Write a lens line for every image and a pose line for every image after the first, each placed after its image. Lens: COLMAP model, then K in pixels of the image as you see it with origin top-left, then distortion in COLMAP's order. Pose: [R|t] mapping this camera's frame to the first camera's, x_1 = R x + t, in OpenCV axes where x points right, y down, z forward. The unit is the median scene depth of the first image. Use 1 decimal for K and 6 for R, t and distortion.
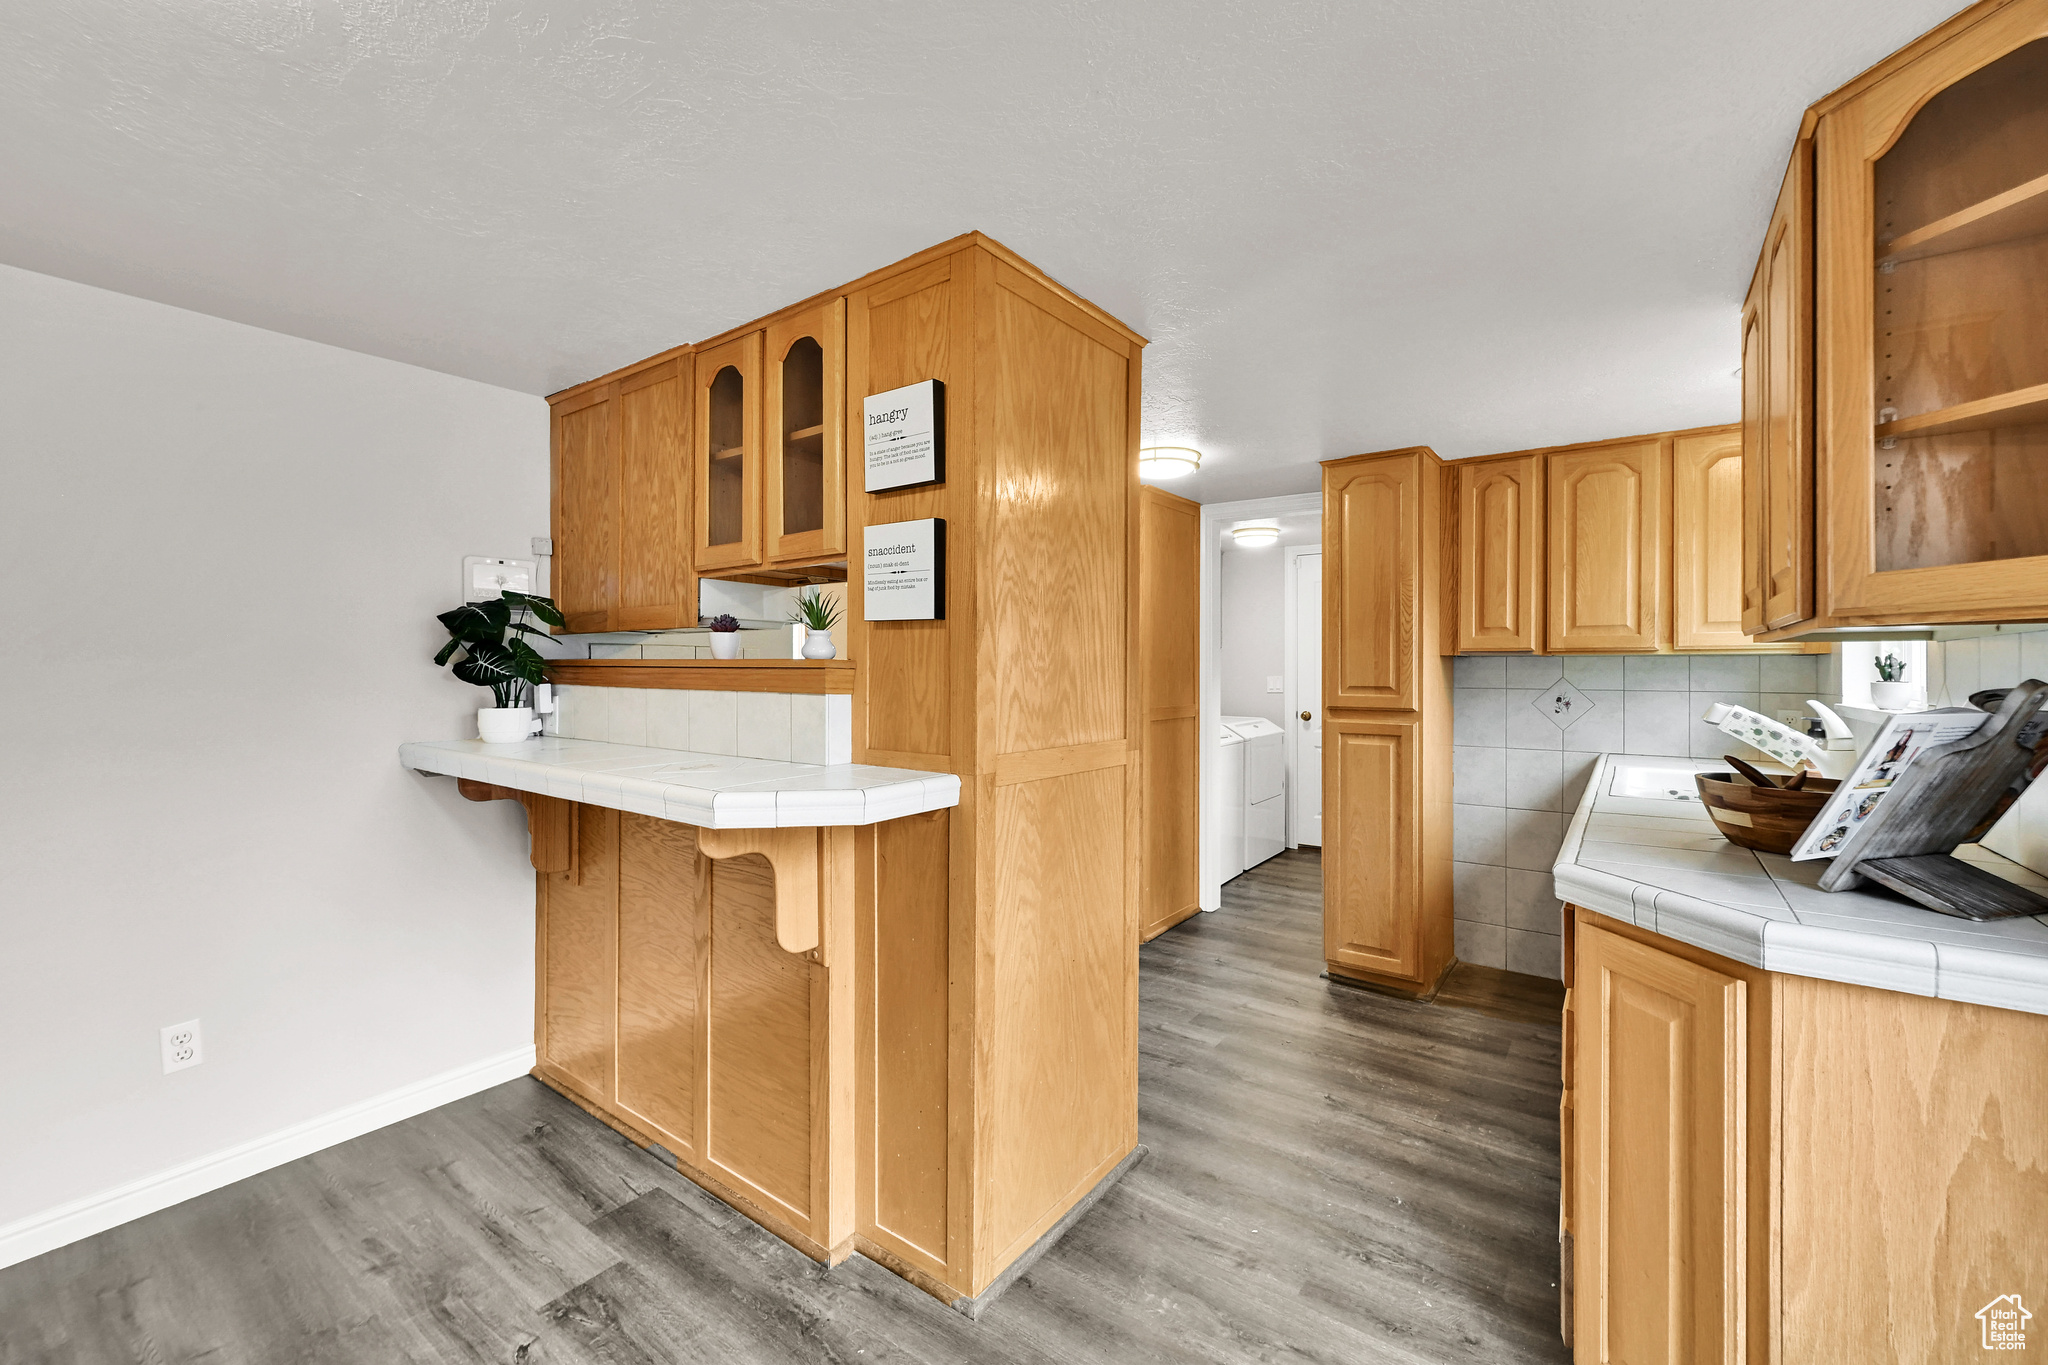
lens RADIAL K [[834.2, 0, 1025.0], [0, 834.2, 682.2], [0, 0, 1]] dist [0.000850, -0.000427]
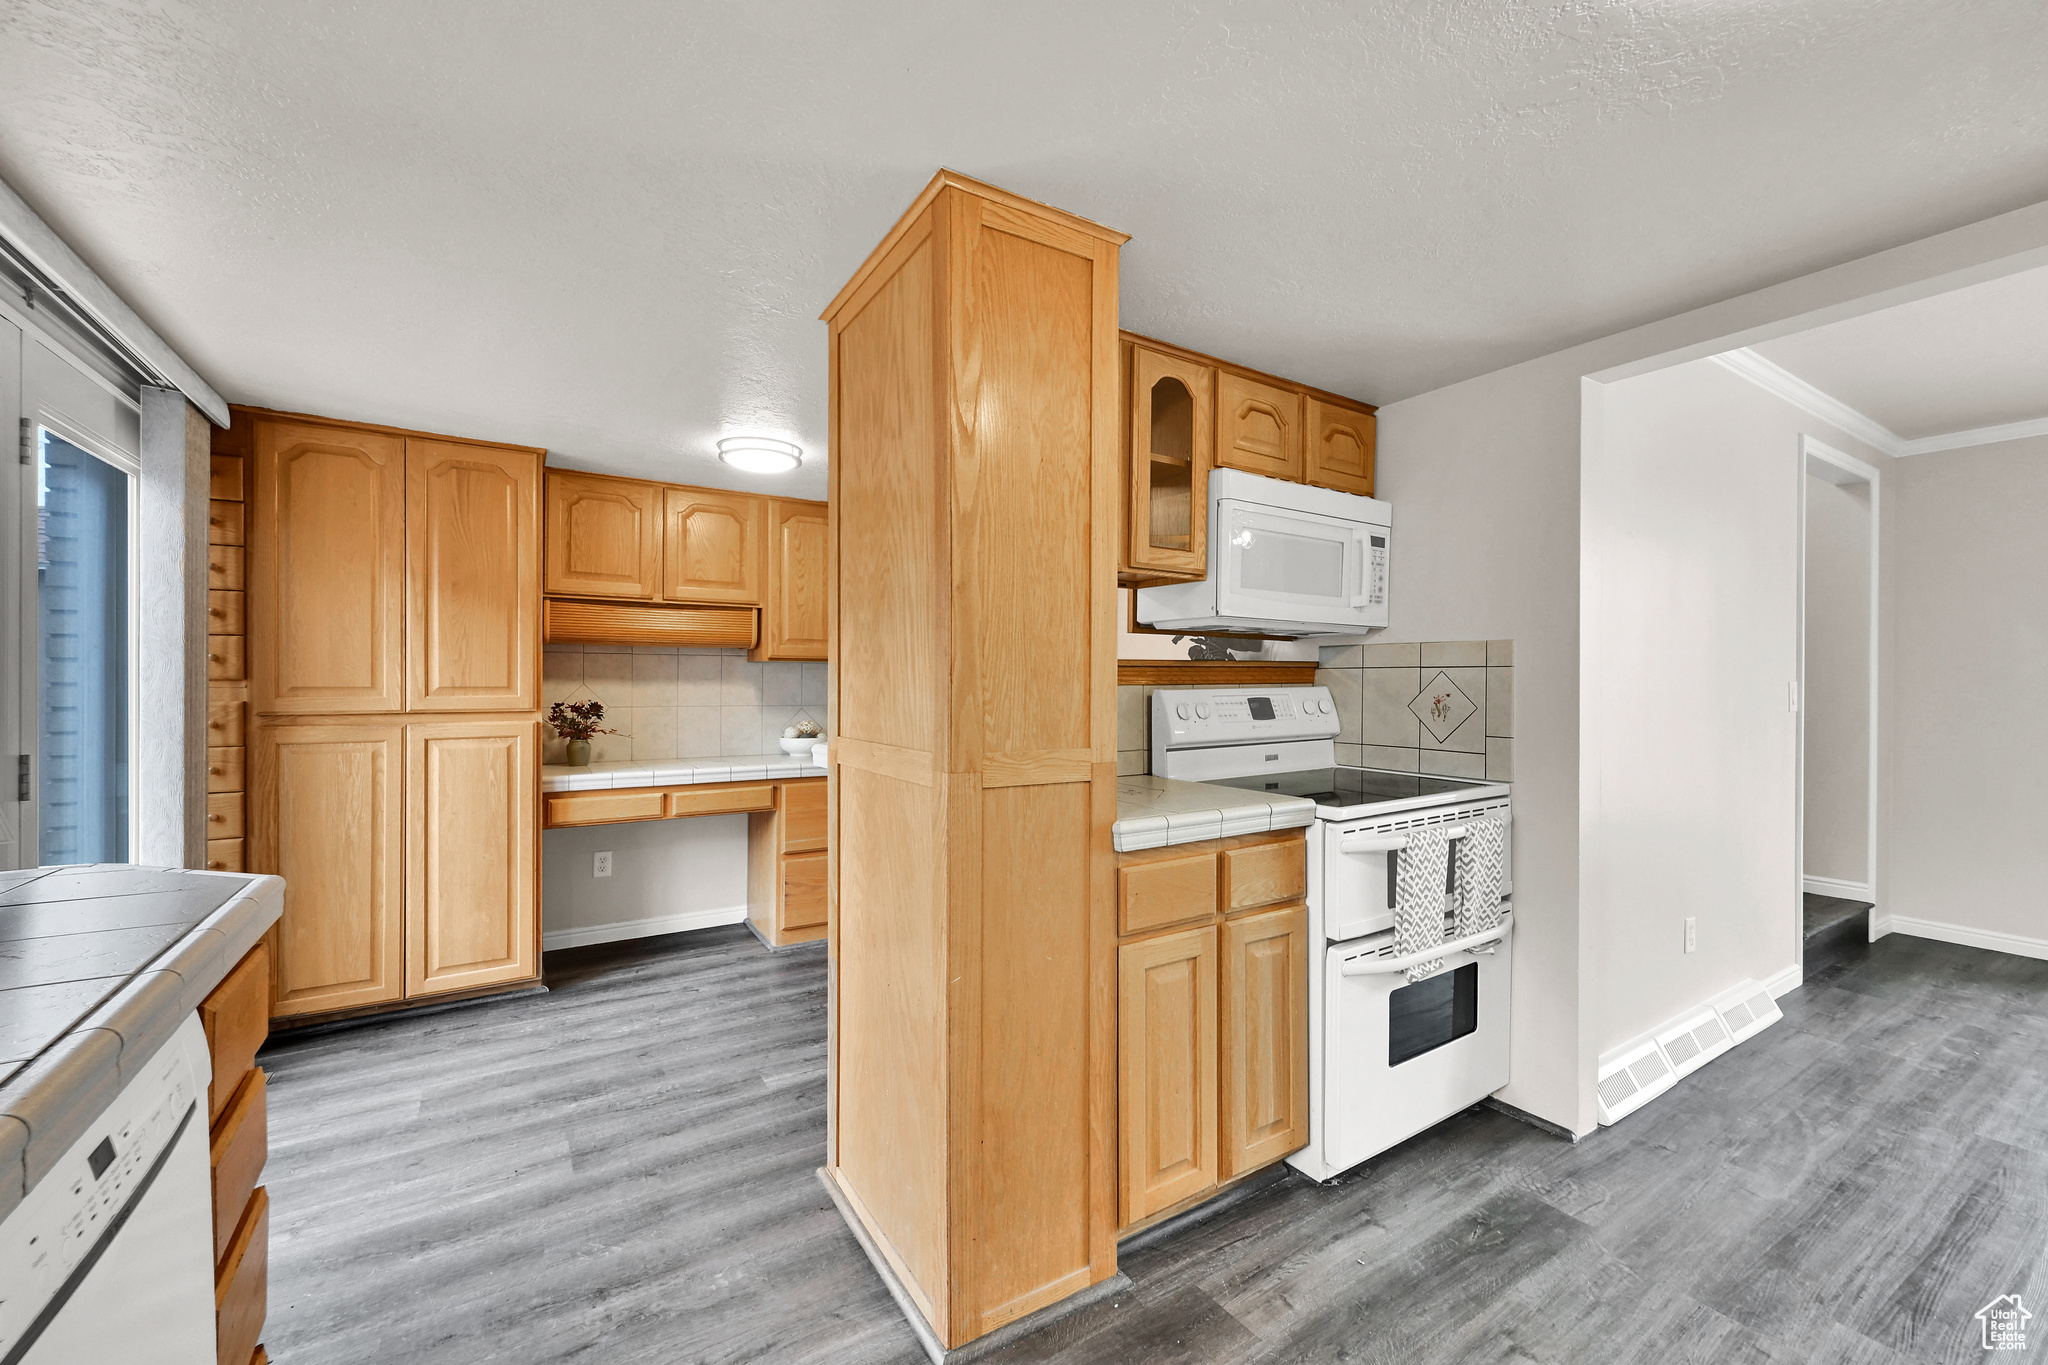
lens RADIAL K [[834.2, 0, 1032.6], [0, 834.2, 697.9], [0, 0, 1]] dist [0.000850, -0.000427]
pose [[-0.361733, 0.003263, -0.932276, 0.894369], [-0.015294, 0.999839, 0.009434, 0.015452], [0.932156, 0.017671, -0.361624, 1.562552]]
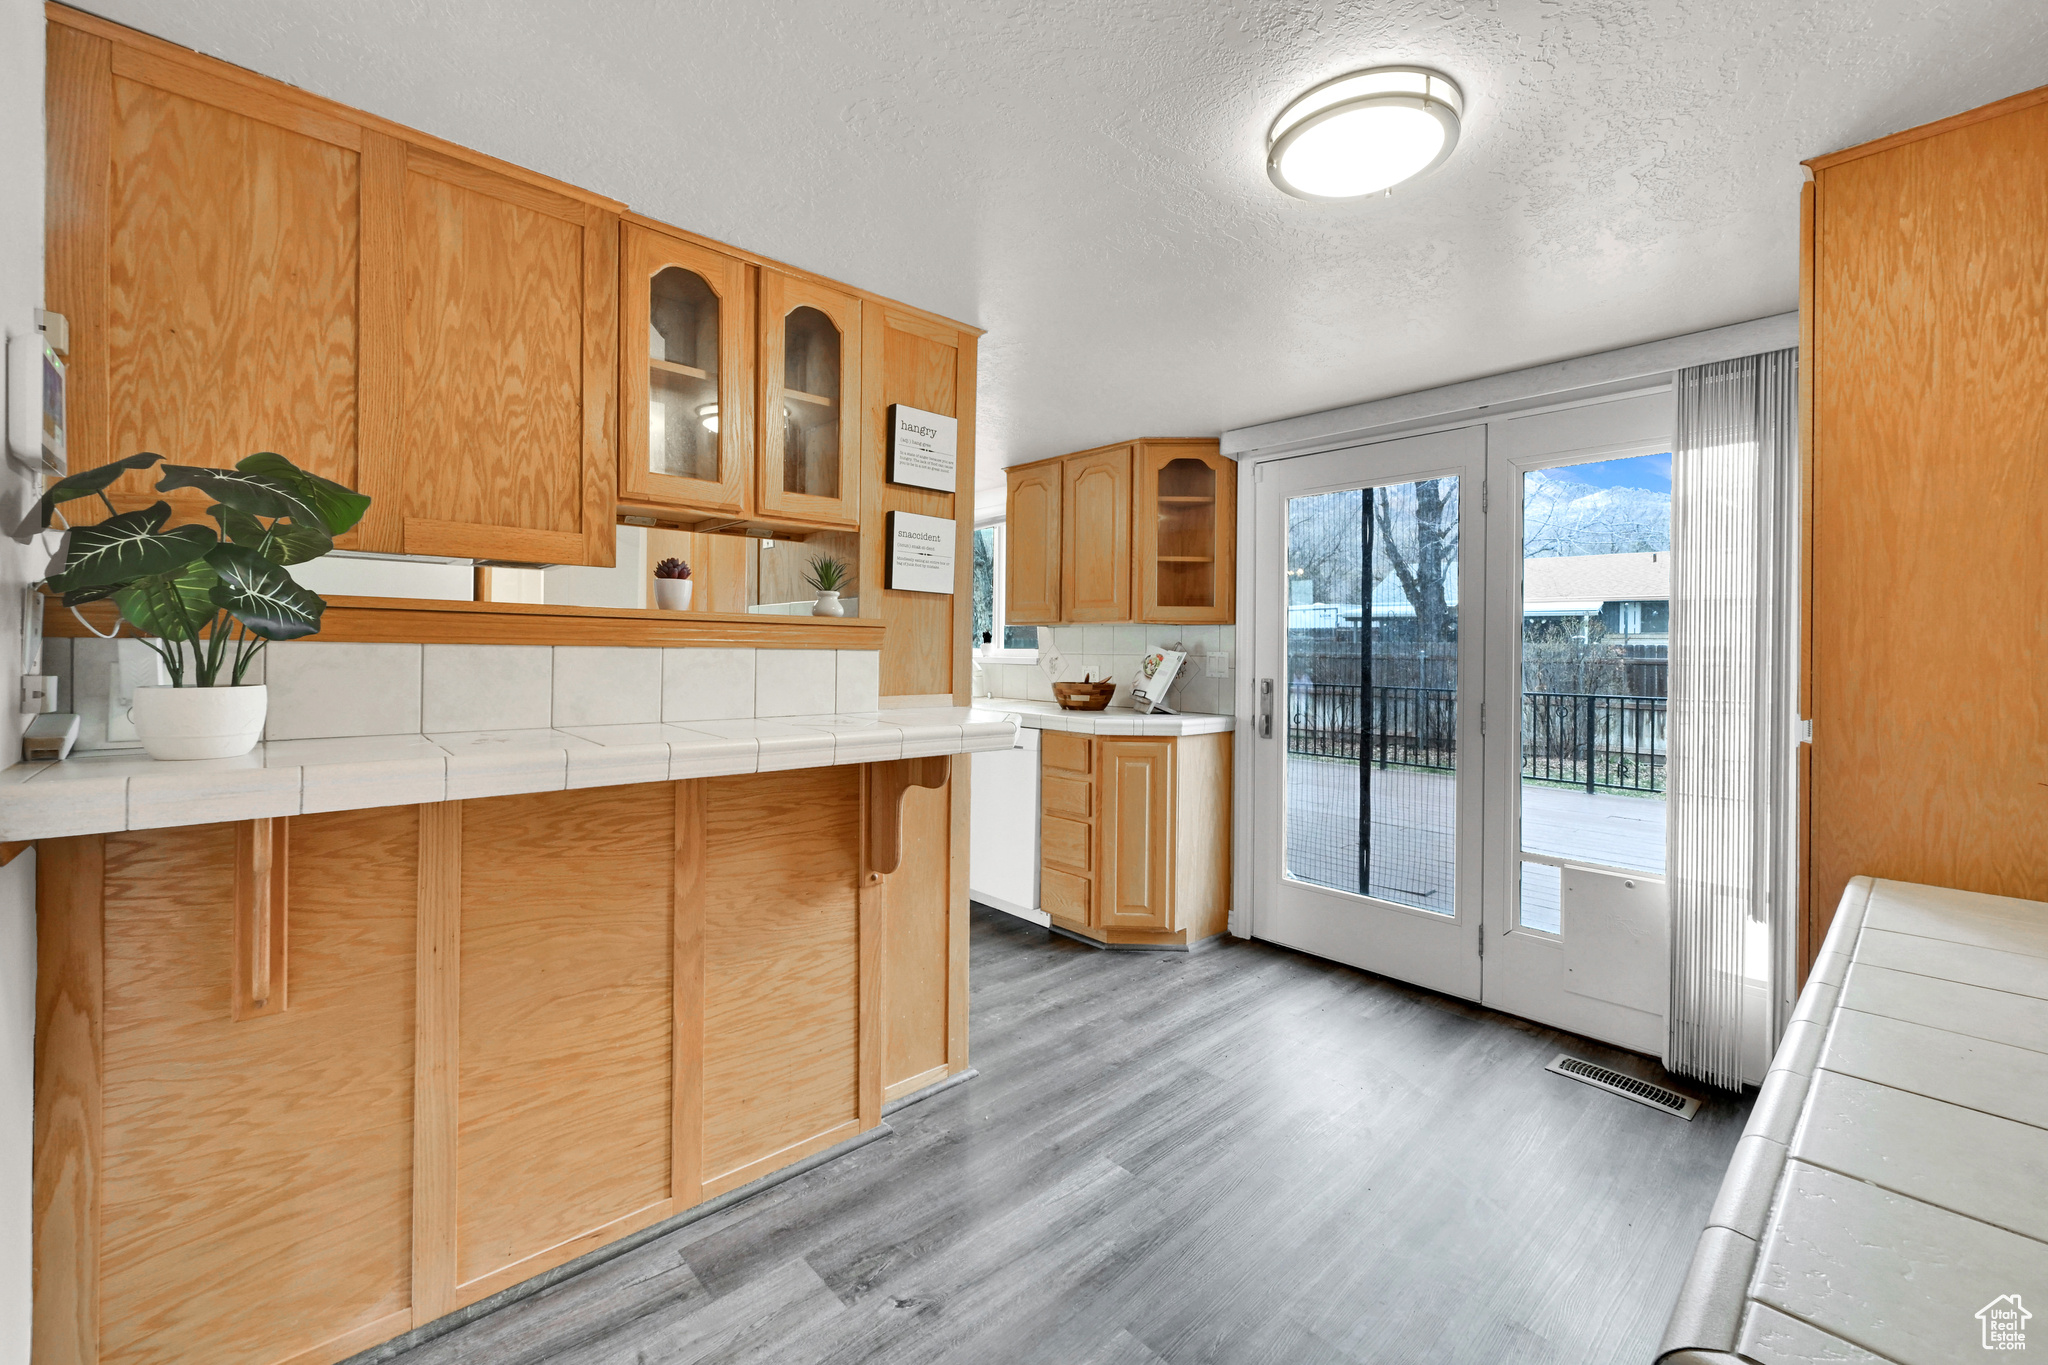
lens RADIAL K [[834.2, 0, 1052.2], [0, 834.2, 647.4], [0, 0, 1]] dist [0.000850, -0.000427]
pose [[0.179018, -0.005762, 0.983829, -1.307628], [-0.005674, 0.999960, 0.006889, 0.001428], [-0.983829, -0.006816, 0.178978, 0.545642]]
